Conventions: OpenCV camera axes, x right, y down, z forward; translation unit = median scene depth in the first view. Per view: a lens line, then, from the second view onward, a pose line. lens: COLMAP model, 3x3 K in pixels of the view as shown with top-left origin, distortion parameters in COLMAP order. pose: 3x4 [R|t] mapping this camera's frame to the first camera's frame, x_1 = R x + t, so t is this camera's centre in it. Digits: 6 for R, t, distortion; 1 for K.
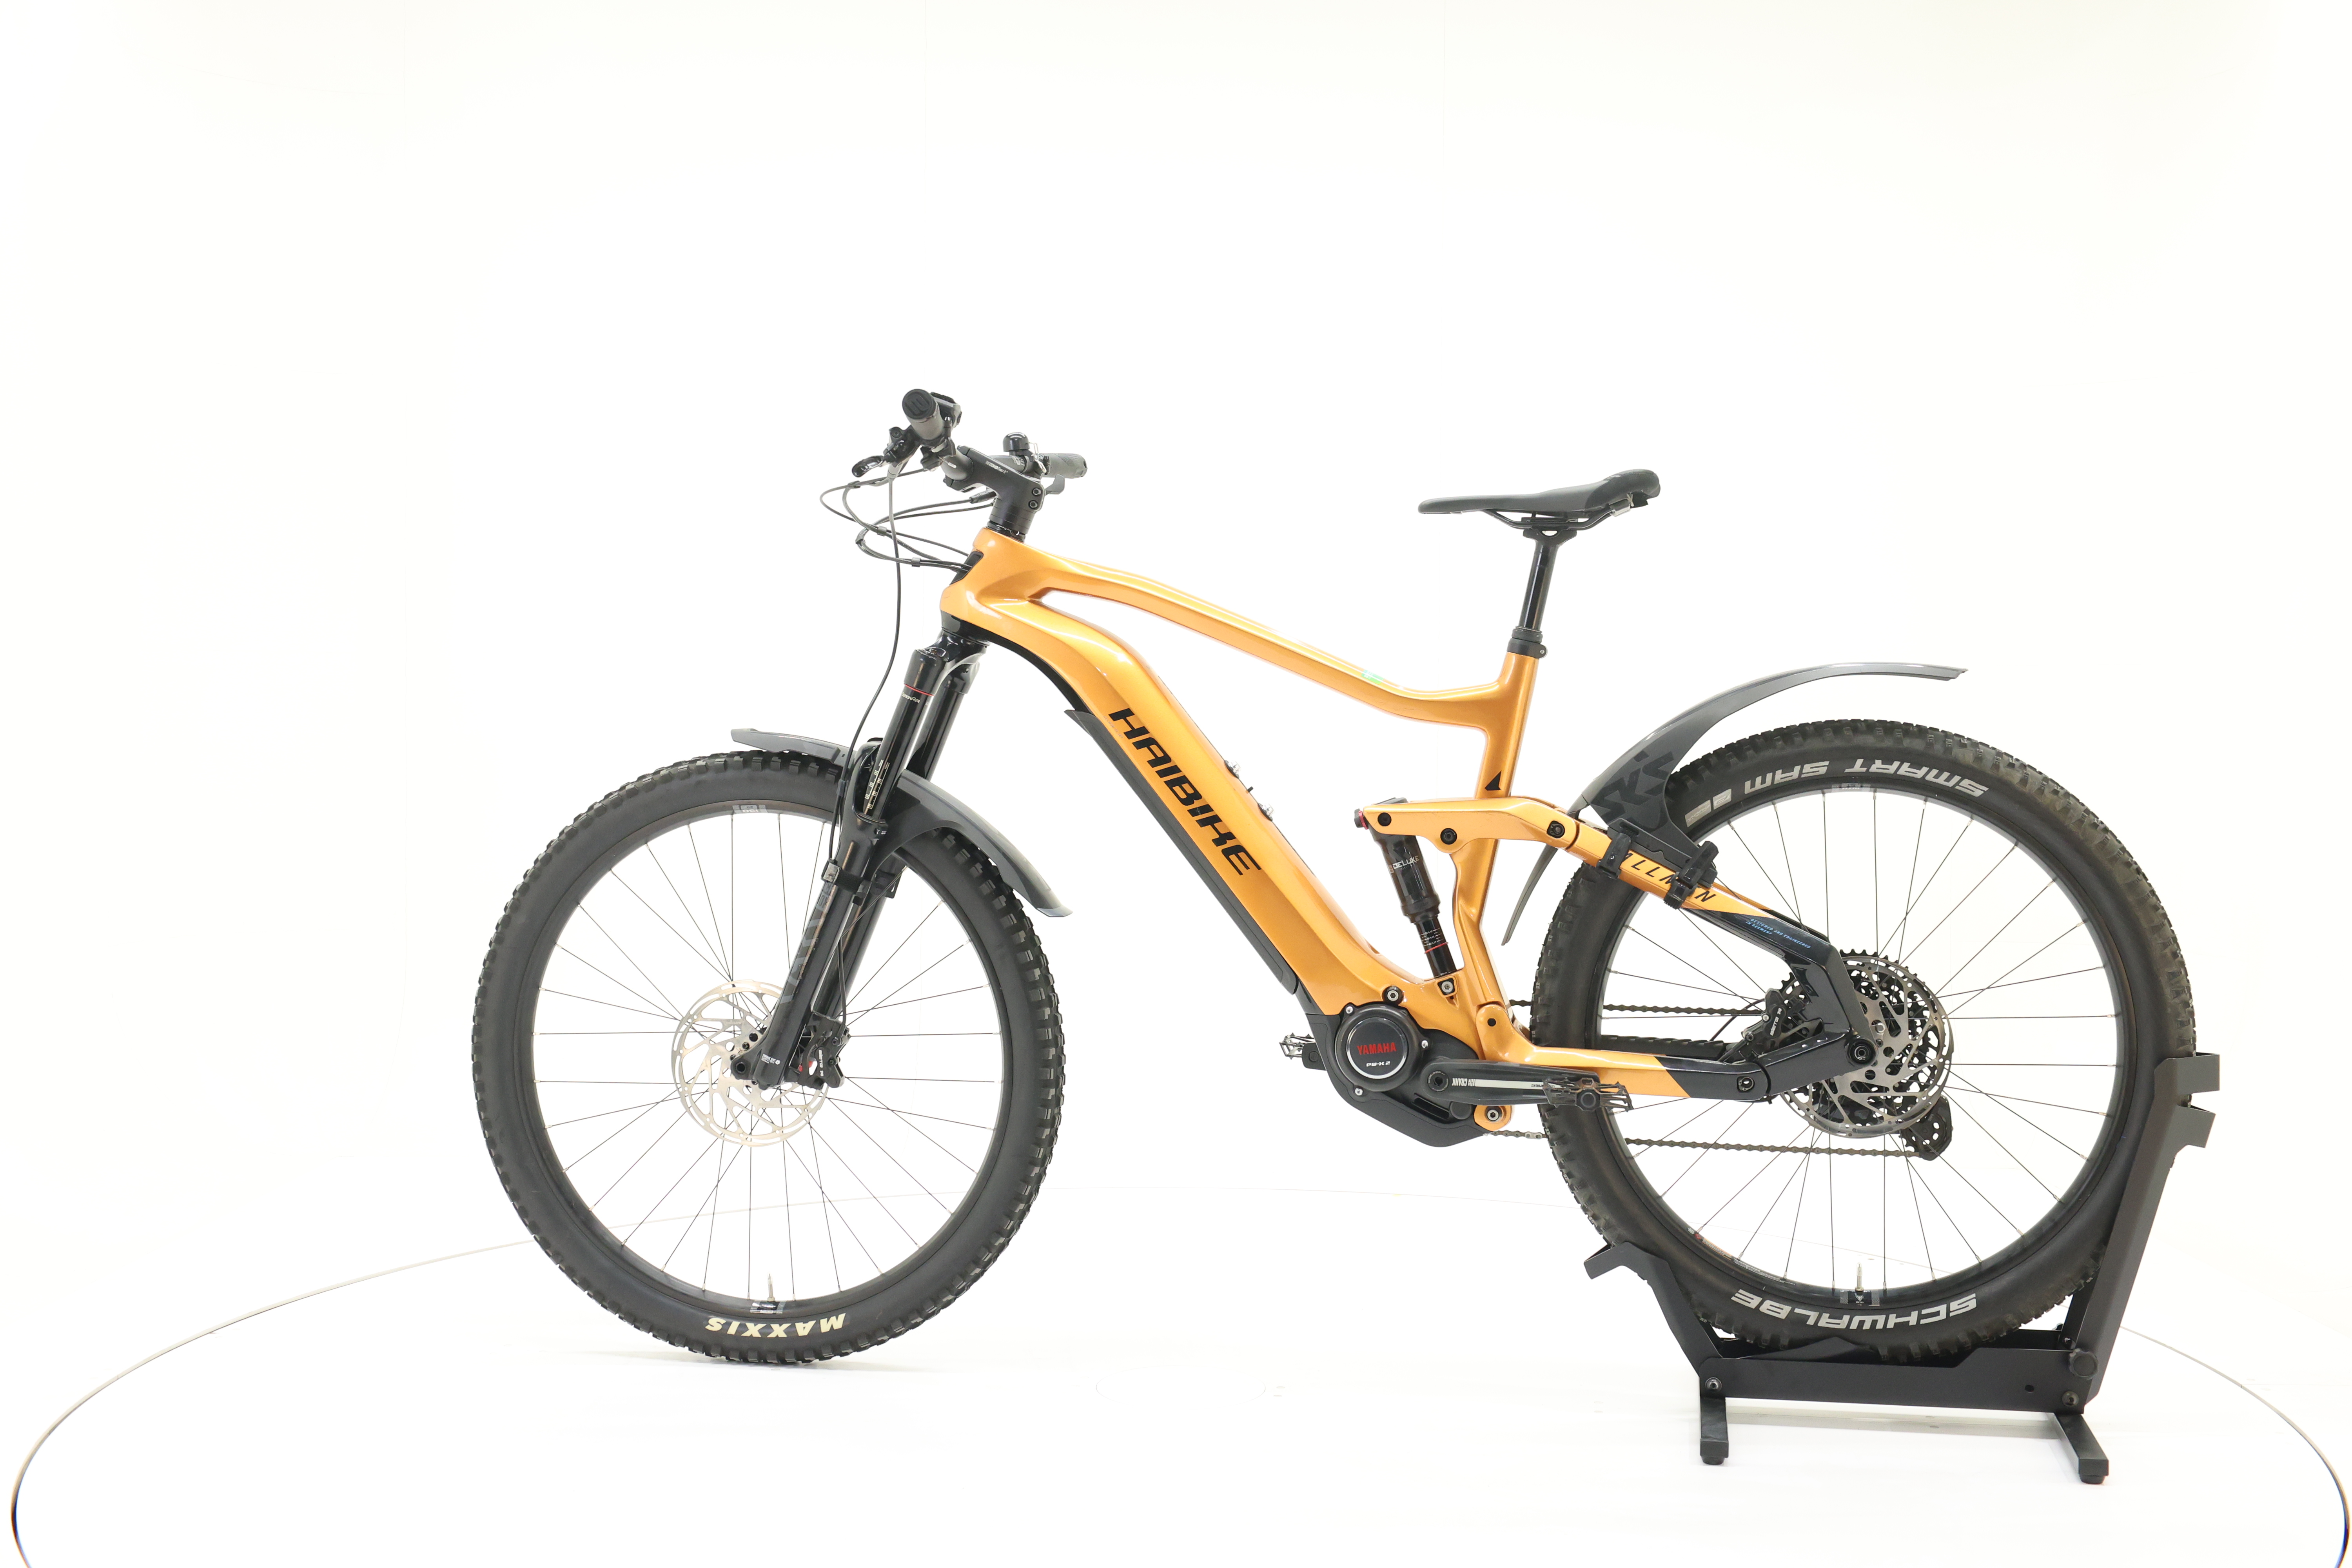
lens RADIAL K [[2530.4, 0, 1200.7], [0, 2530.4, 776.2], [0, 0, 1]] dist [0.000831, 0.000000]
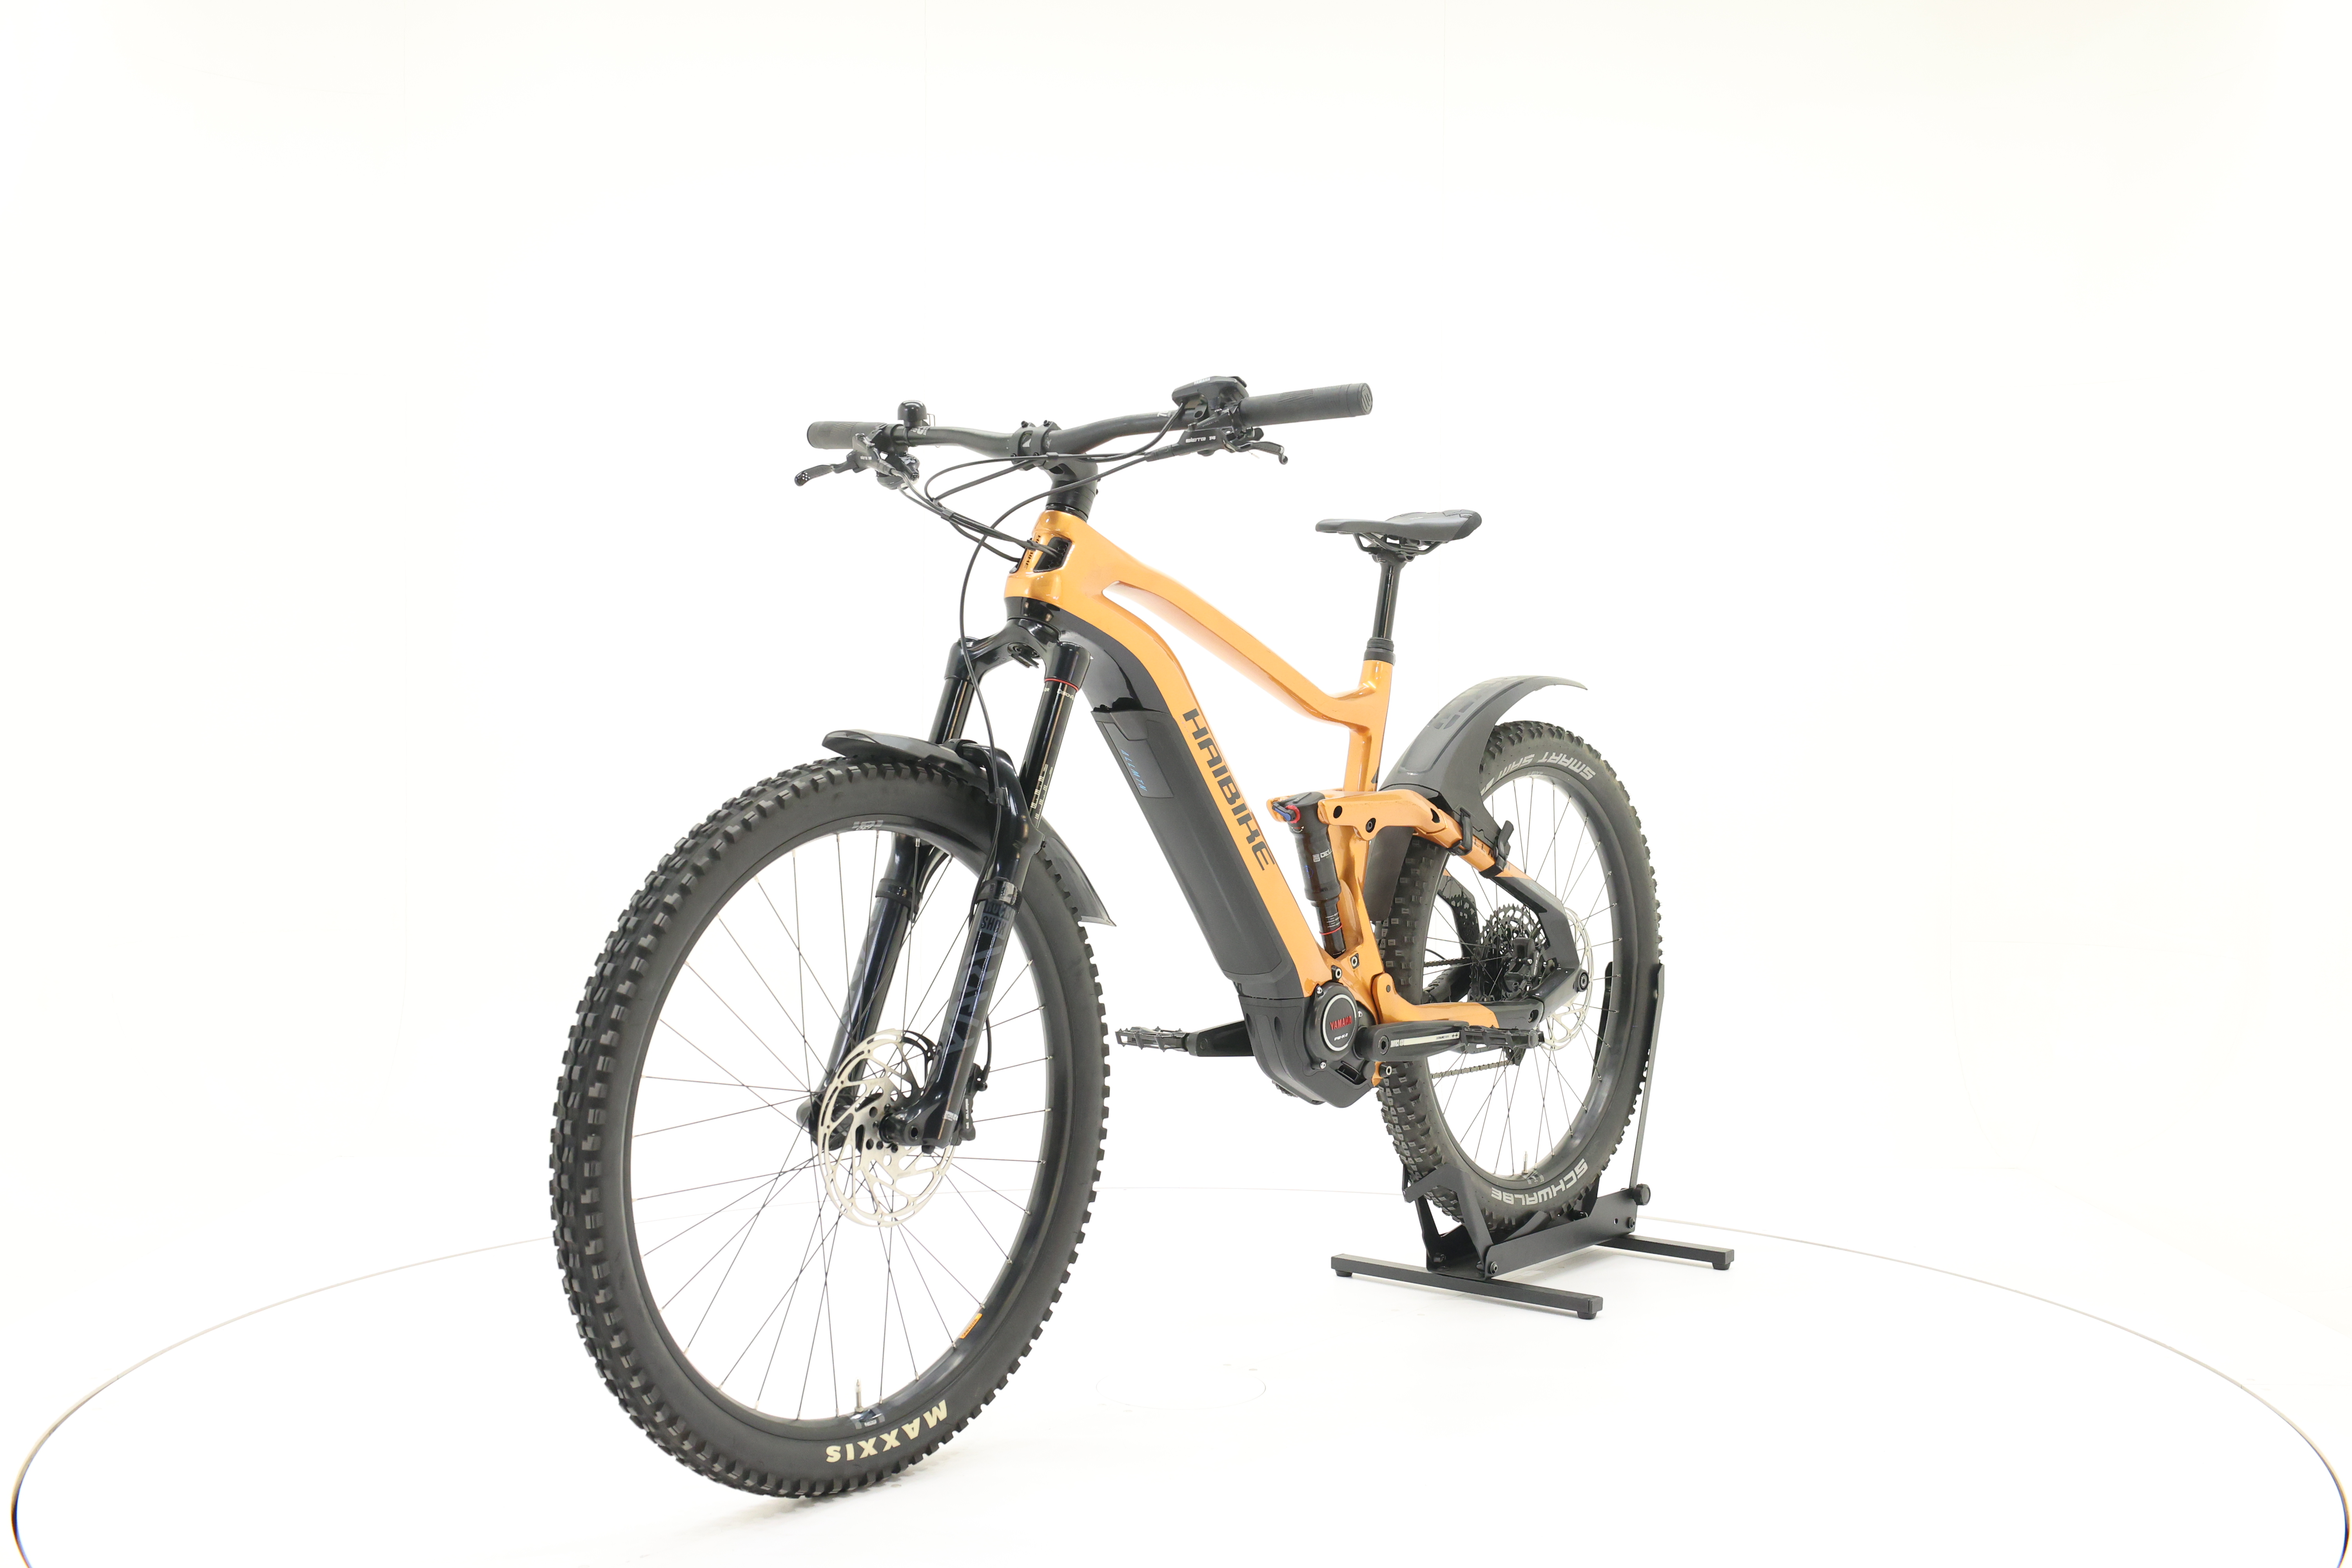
lens RADIAL K [[2530.4, 0, 1183.7], [0, 2530.4, 783.5], [0, 0, 1]] dist [0.000831, 0.000000]
pose [[0.475192, -0.021183, 0.879627, -0.912502], [0.015684, 0.999755, 0.015603, -0.013225], [-0.879742, 0.006381, 0.475408, 0.539806]]
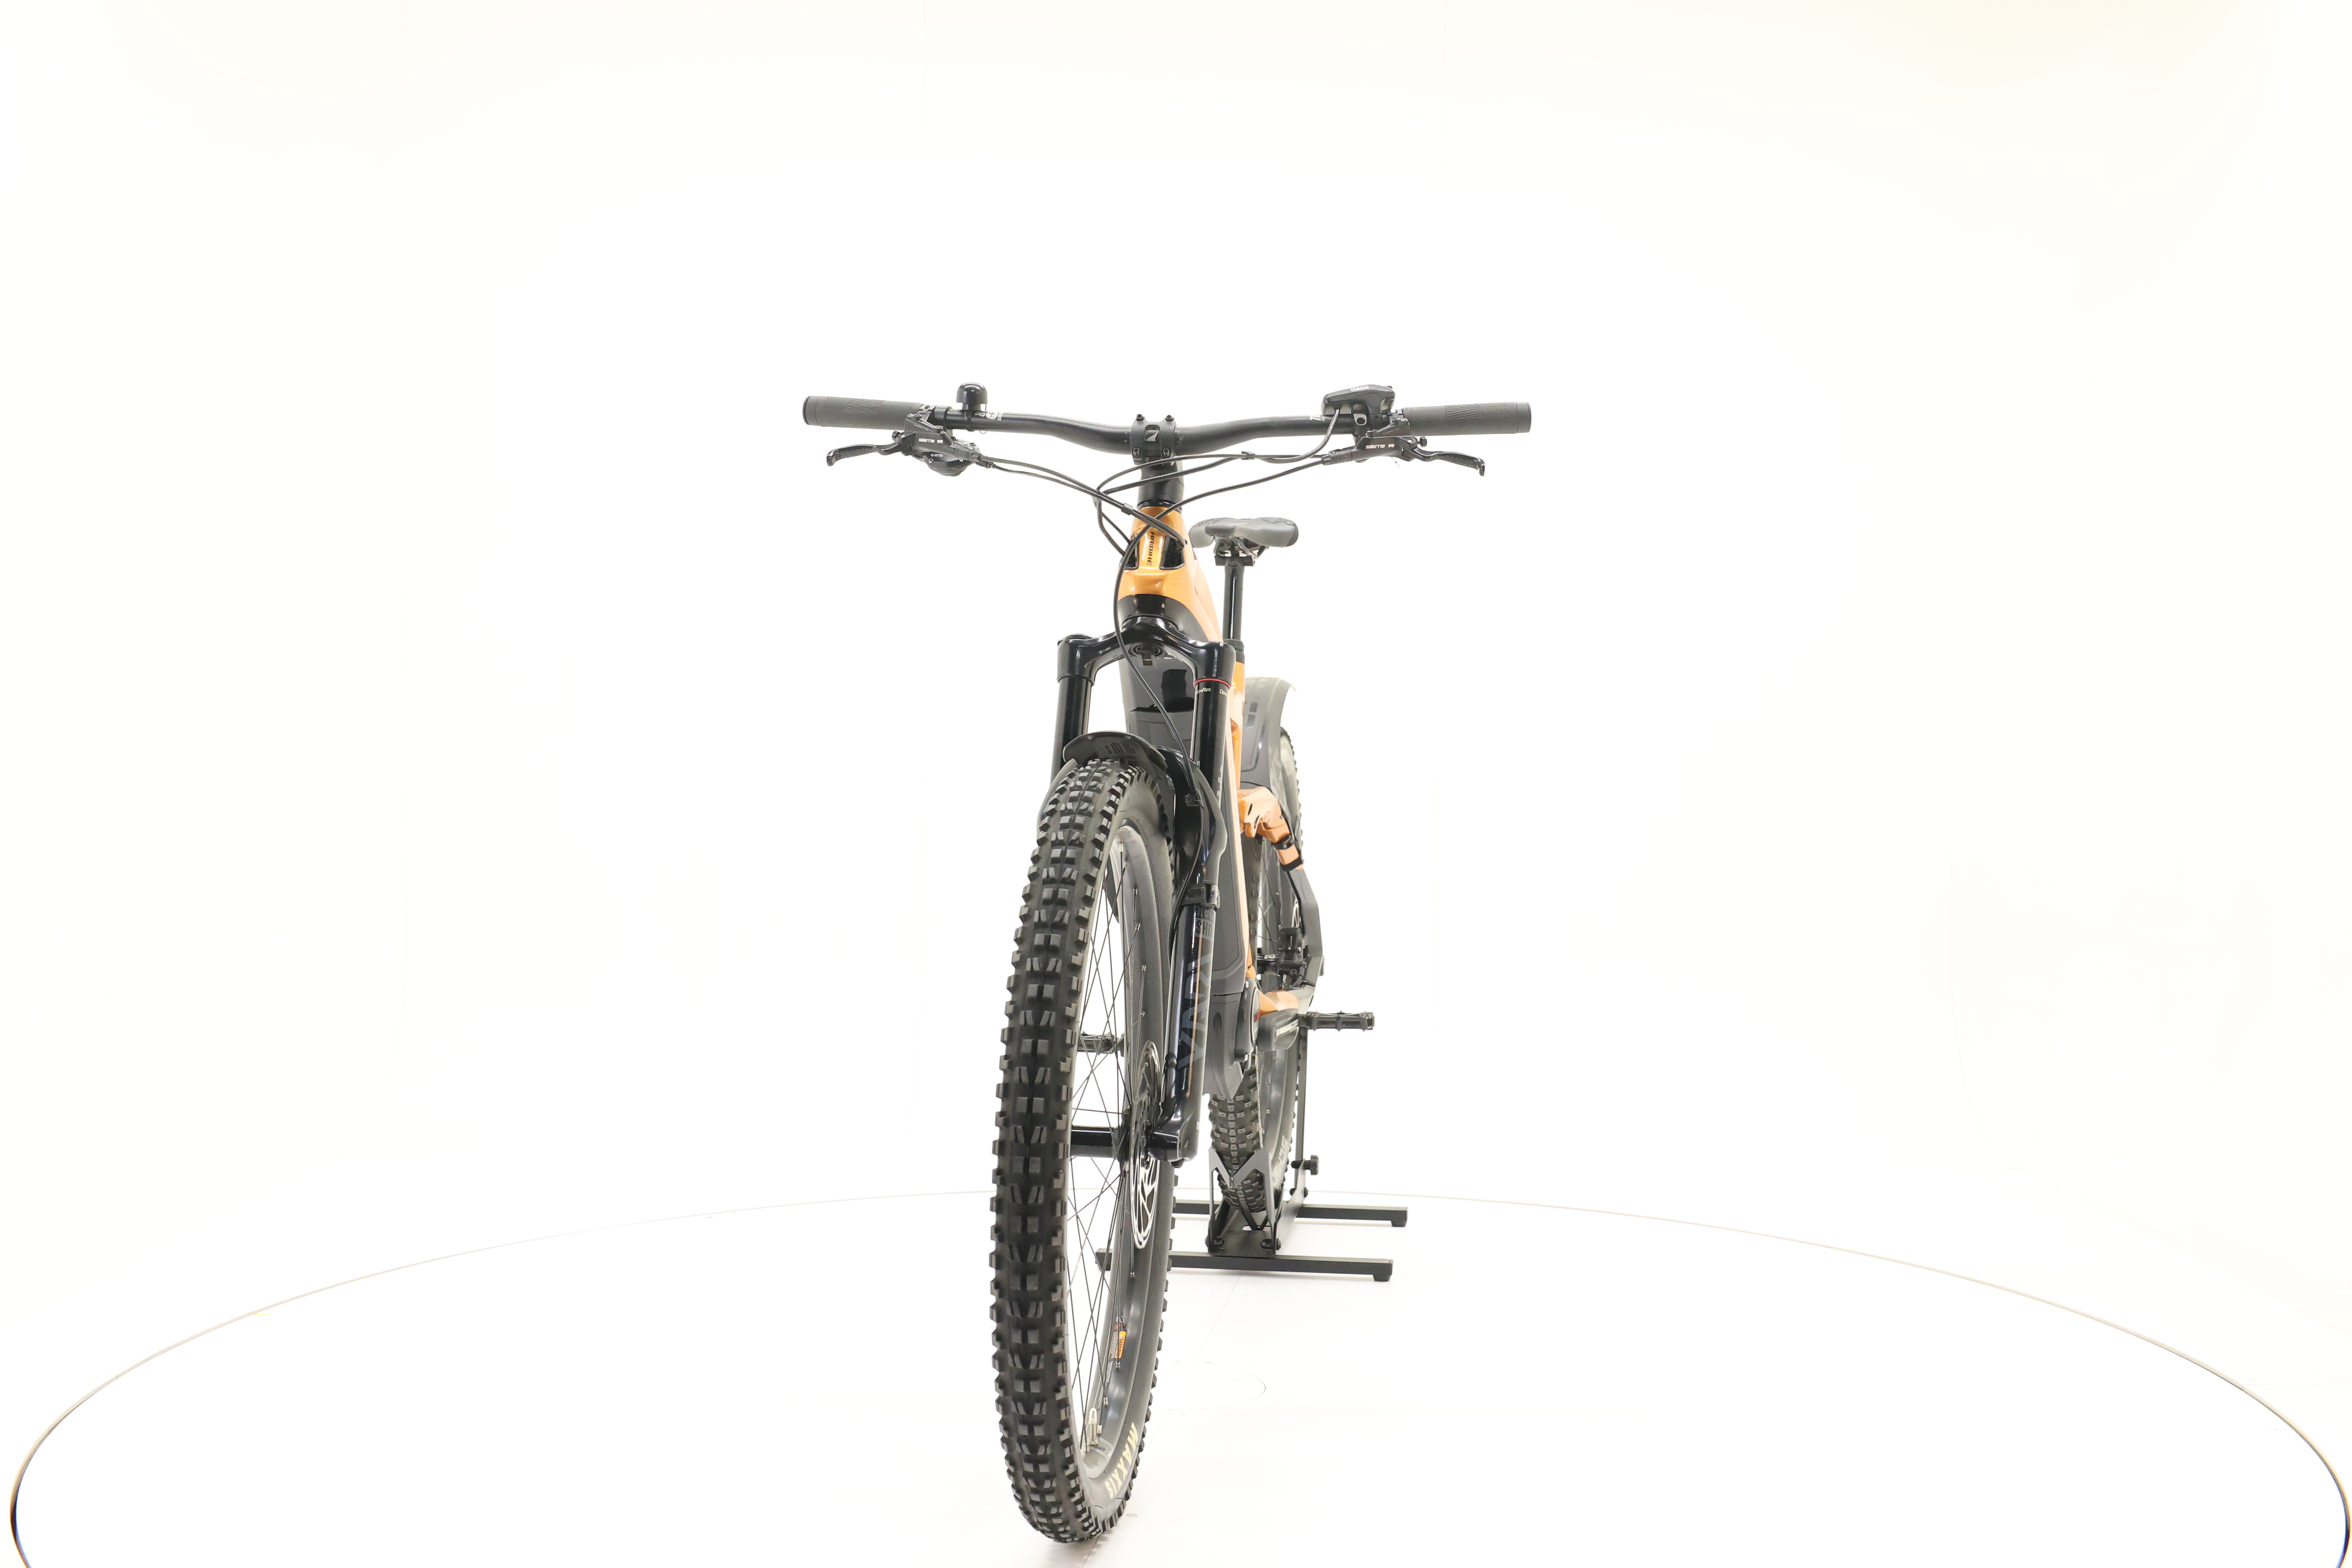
lens RADIAL K [[2530.4, 0, 1181.4], [0, 2530.4, 788.9], [0, 0, 1]] dist [0.000831, 0.000000]
pose [[-0.034088, -0.028265, 0.999019, -1.034848], [0.016682, 0.999445, 0.028847, -0.024688], [-0.999280, 0.017649, -0.033597, 1.064782]]
